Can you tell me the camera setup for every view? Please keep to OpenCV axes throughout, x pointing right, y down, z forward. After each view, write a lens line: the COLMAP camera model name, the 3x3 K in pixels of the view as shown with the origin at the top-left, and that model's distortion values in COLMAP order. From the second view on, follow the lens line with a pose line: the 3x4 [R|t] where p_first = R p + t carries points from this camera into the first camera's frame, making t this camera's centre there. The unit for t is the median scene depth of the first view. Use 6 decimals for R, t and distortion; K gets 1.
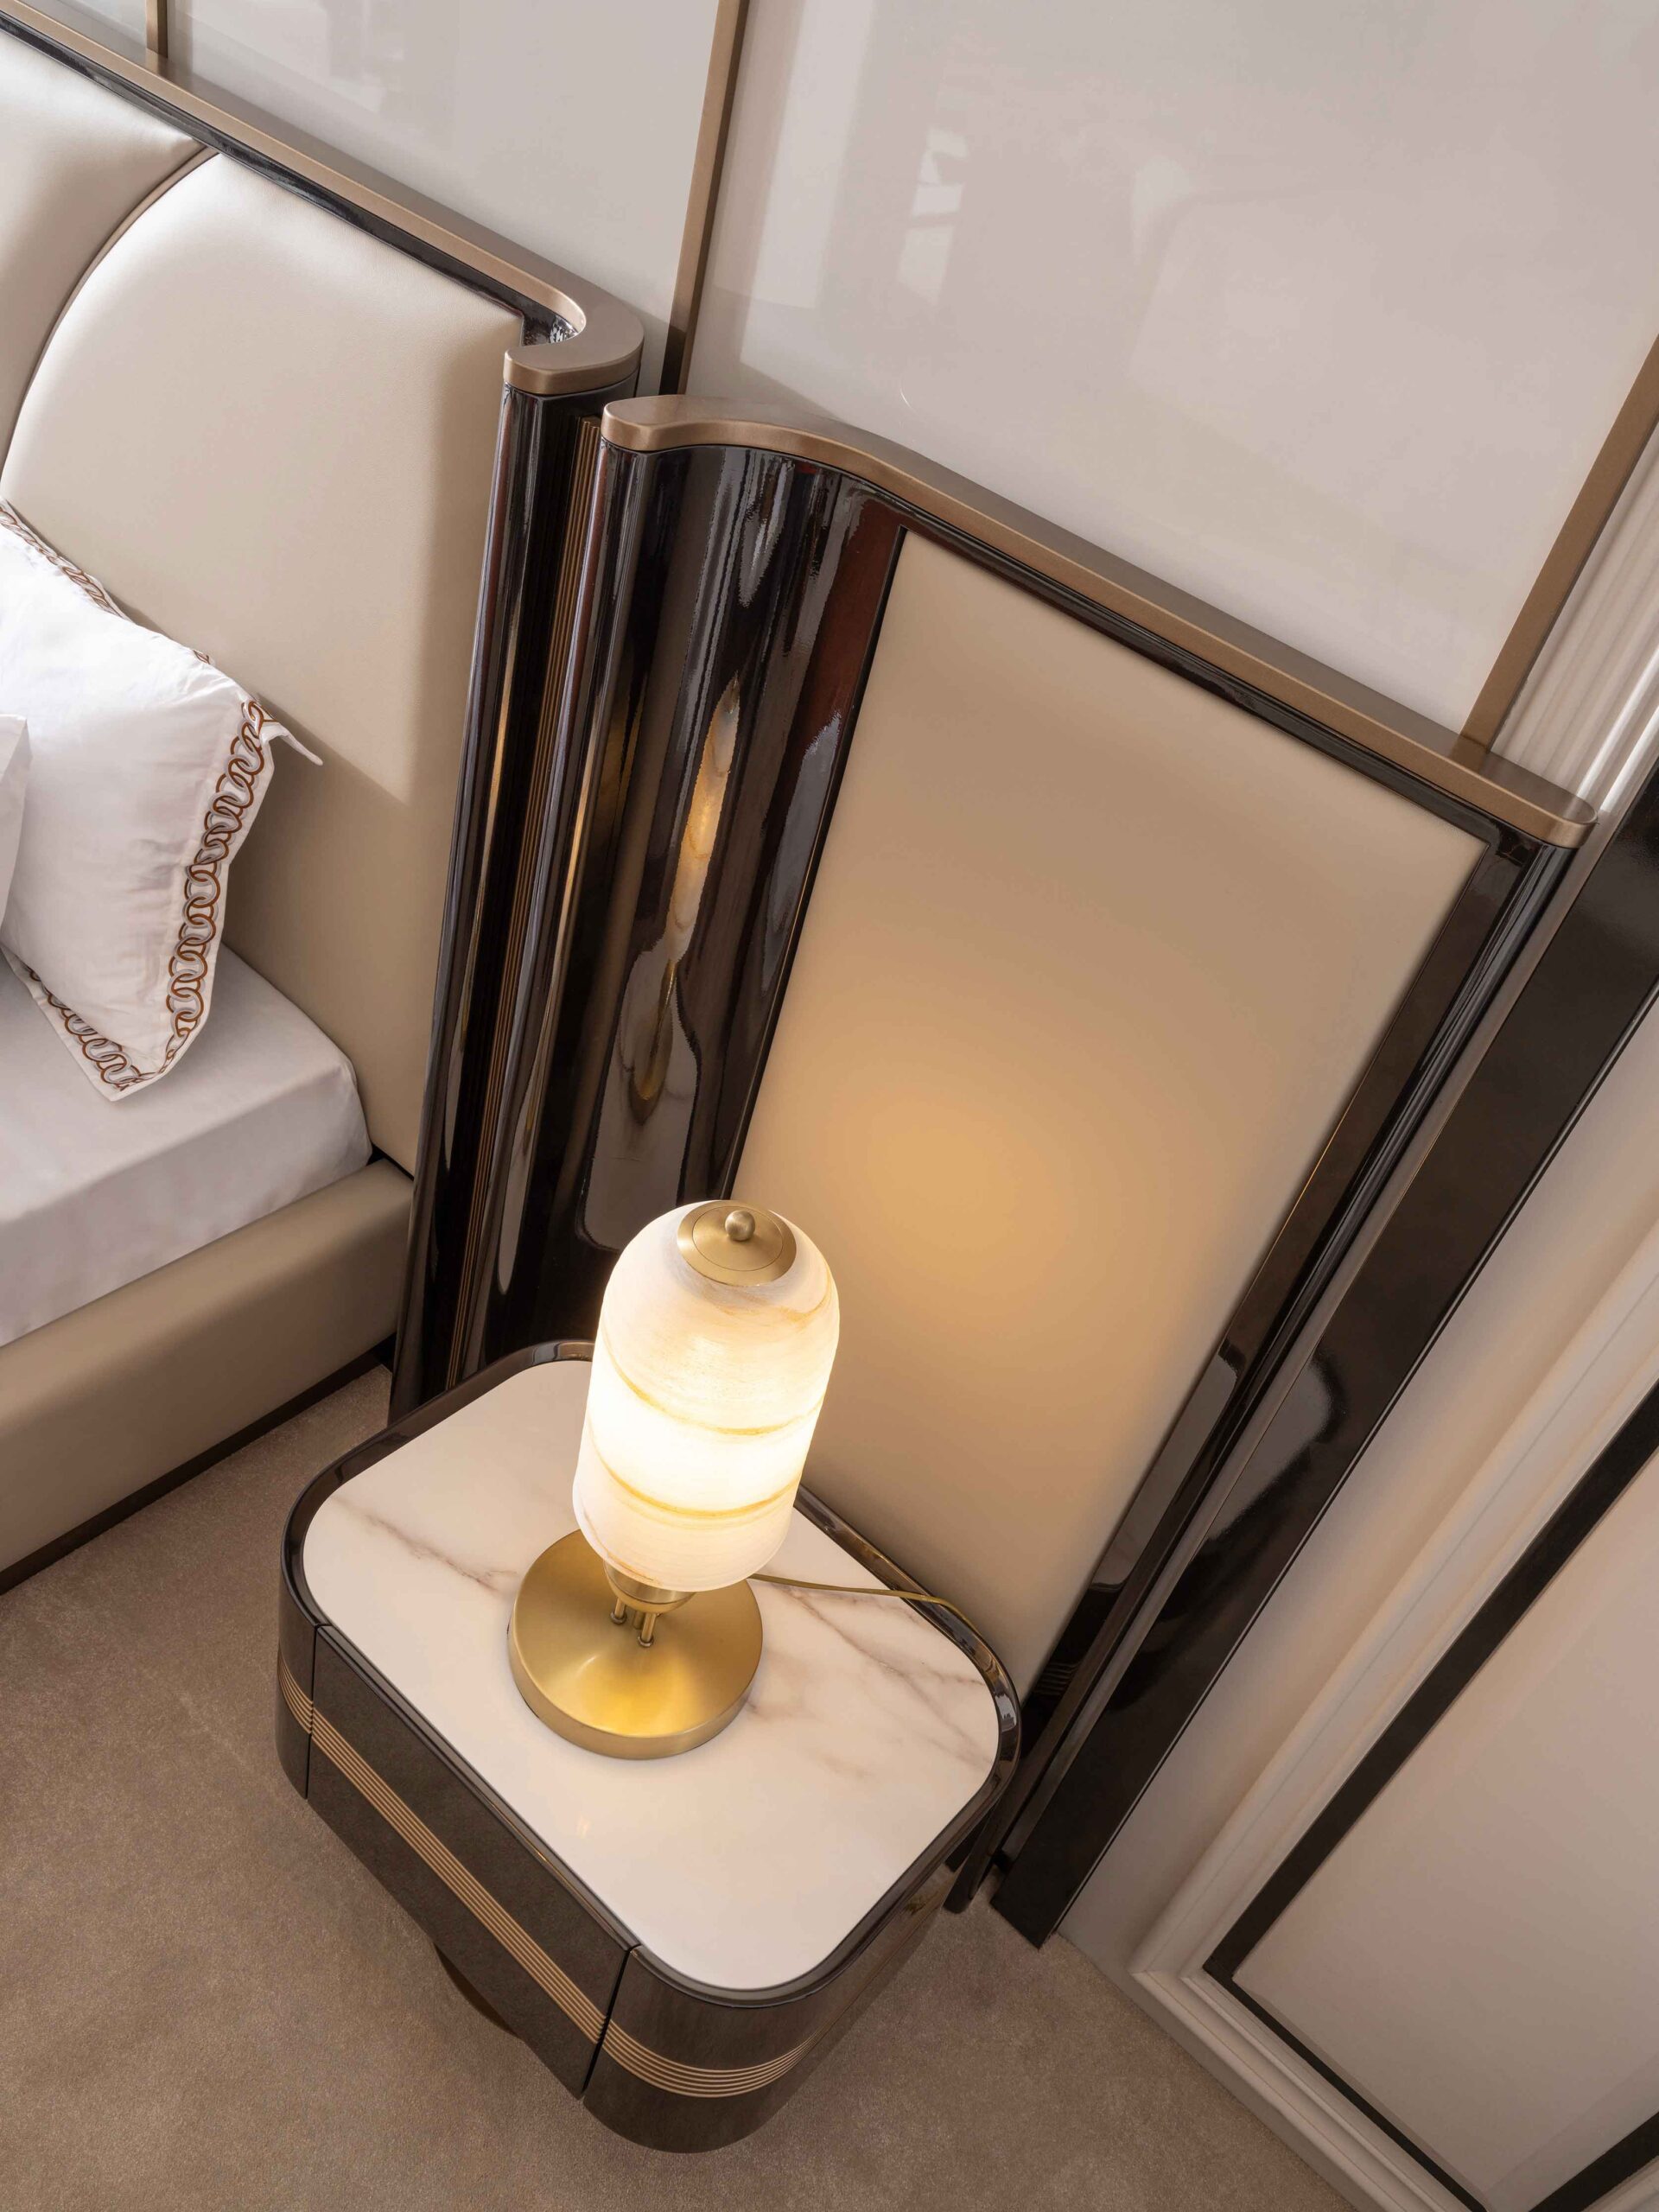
lens RADIAL K [[1797.8, 0, 821.7], [0, 1797.8, 1108.8], [0, 0, 1]] dist [-0.001356, 0.013842]
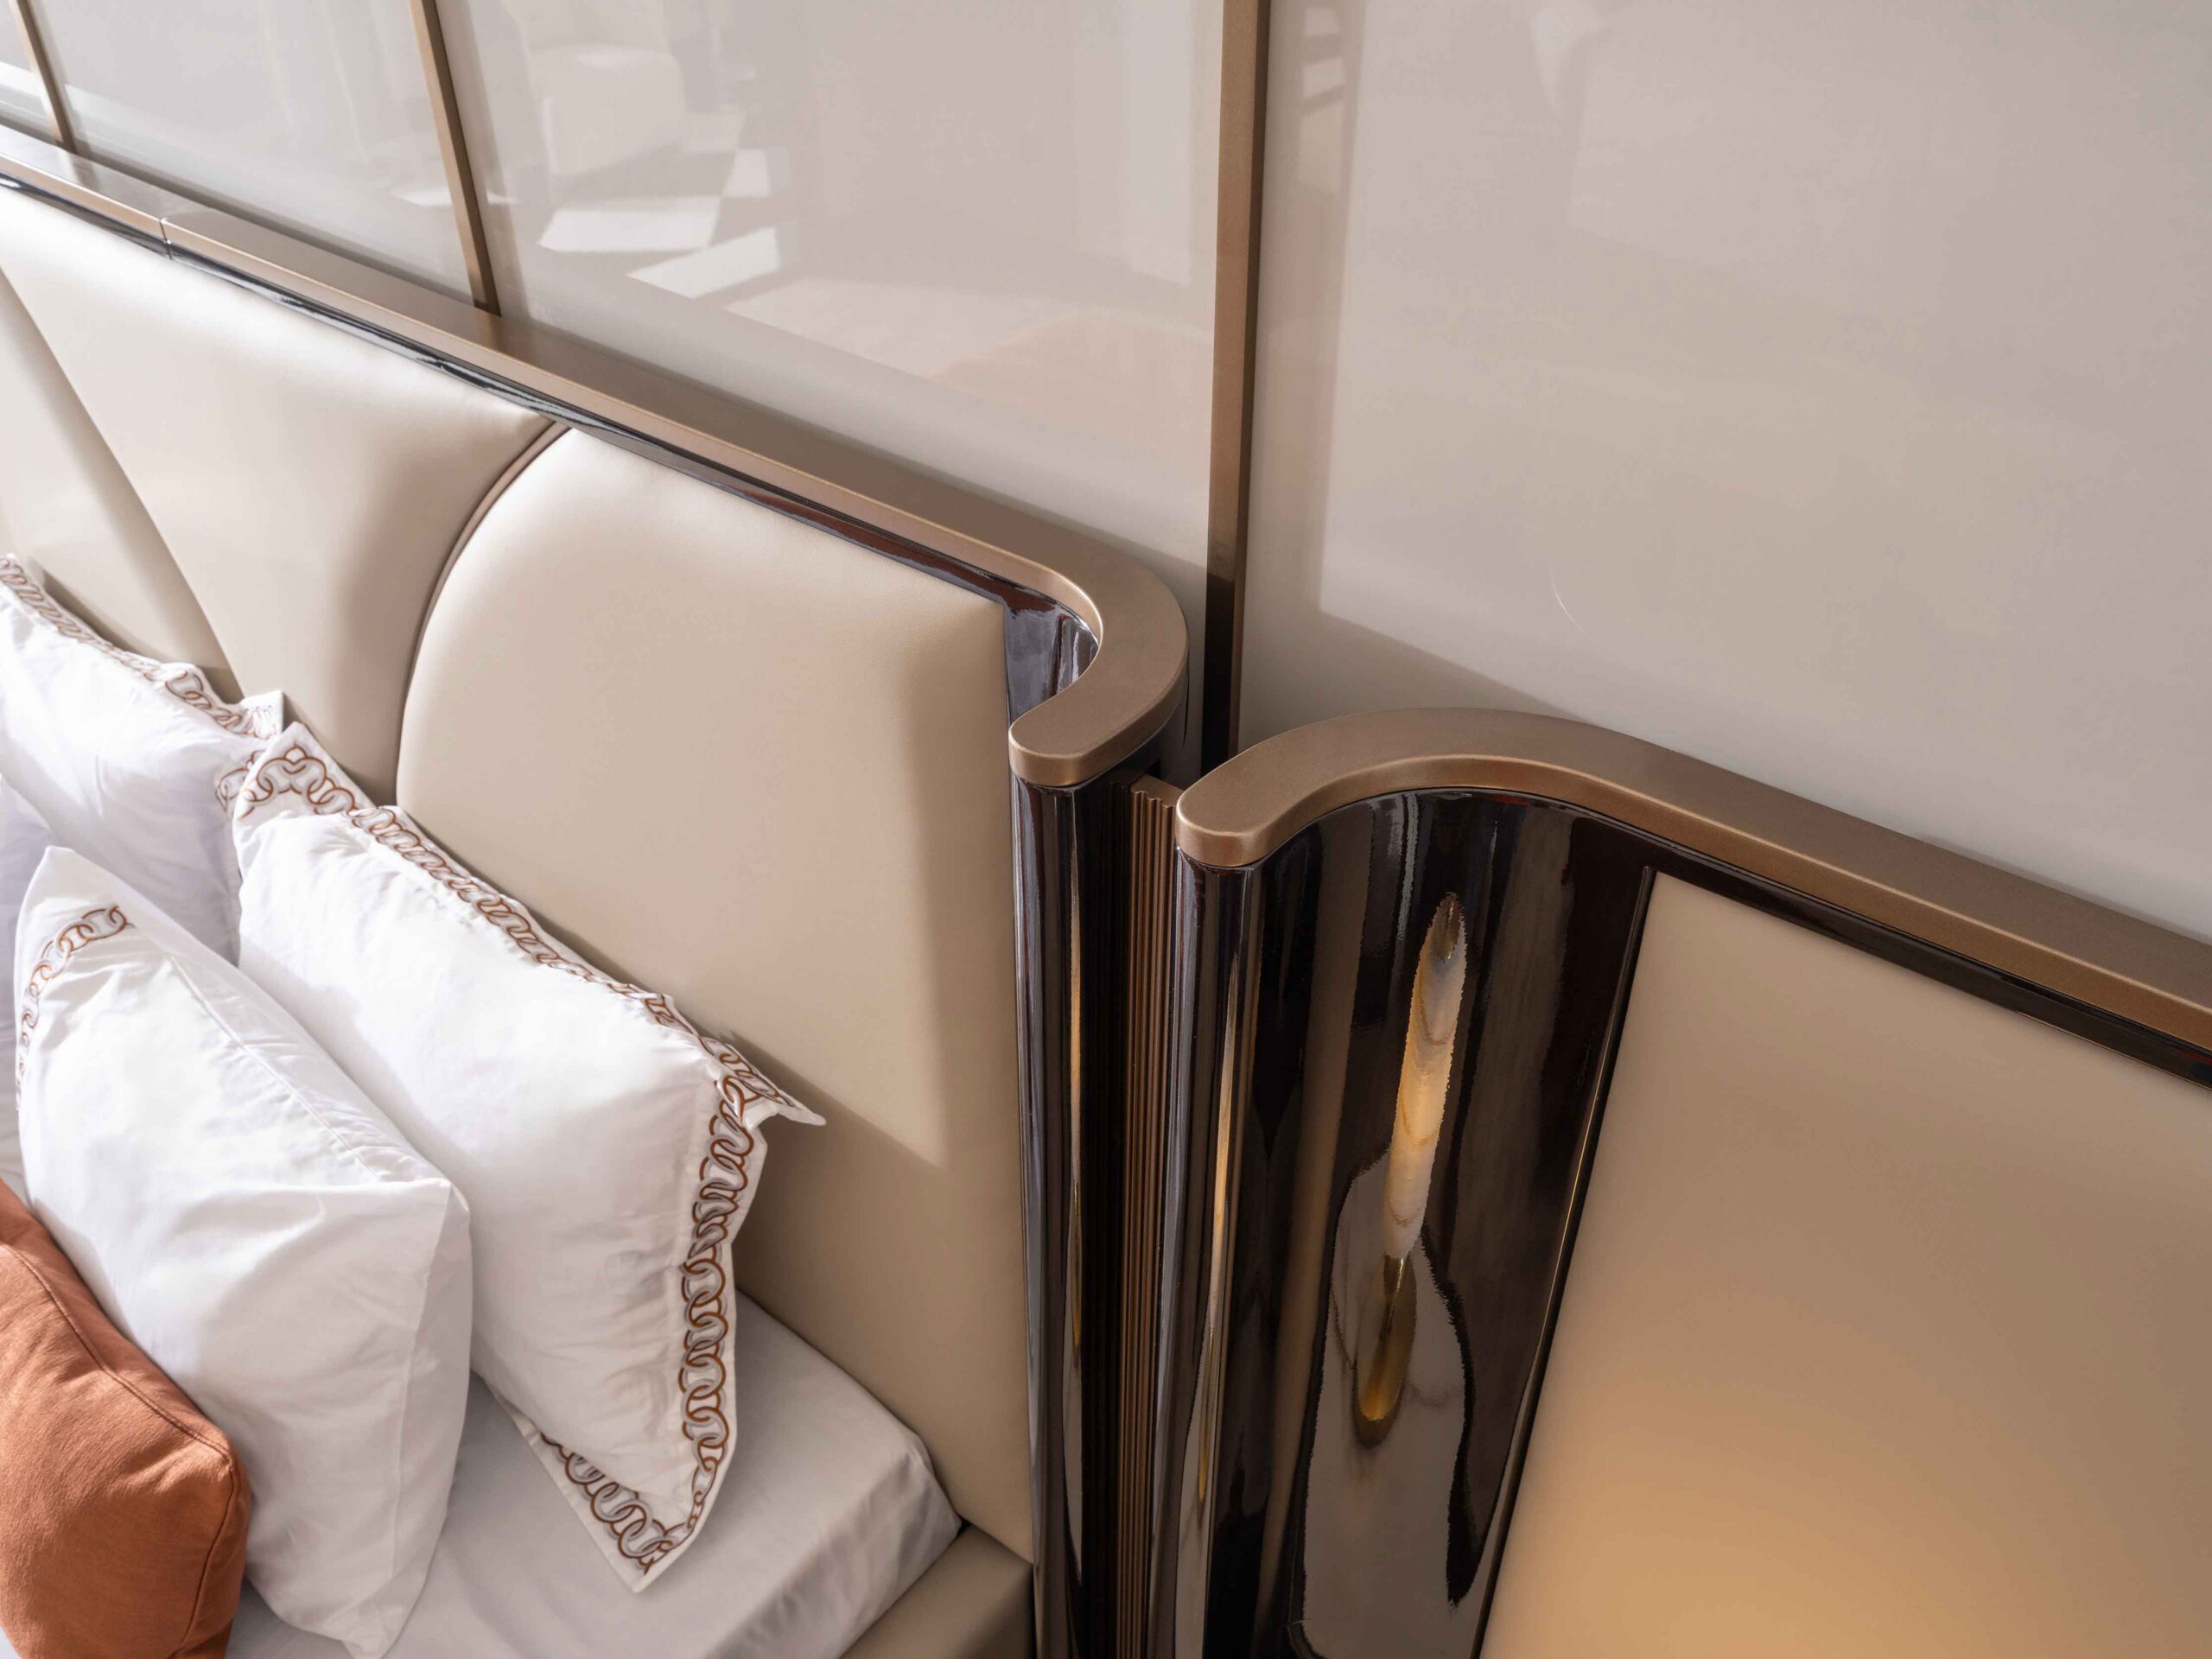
lens RADIAL K [[1797.8, 0, 1100.9], [0, 1797.8, 812.5], [0, 0, 1]] dist [-0.001356, 0.013842]
pose [[0.975703, -0.189274, -0.110362, -0.051367], [0.180277, 0.979799, -0.086568, -0.227966], [0.124518, 0.064569, 0.990114, 0.237536]]
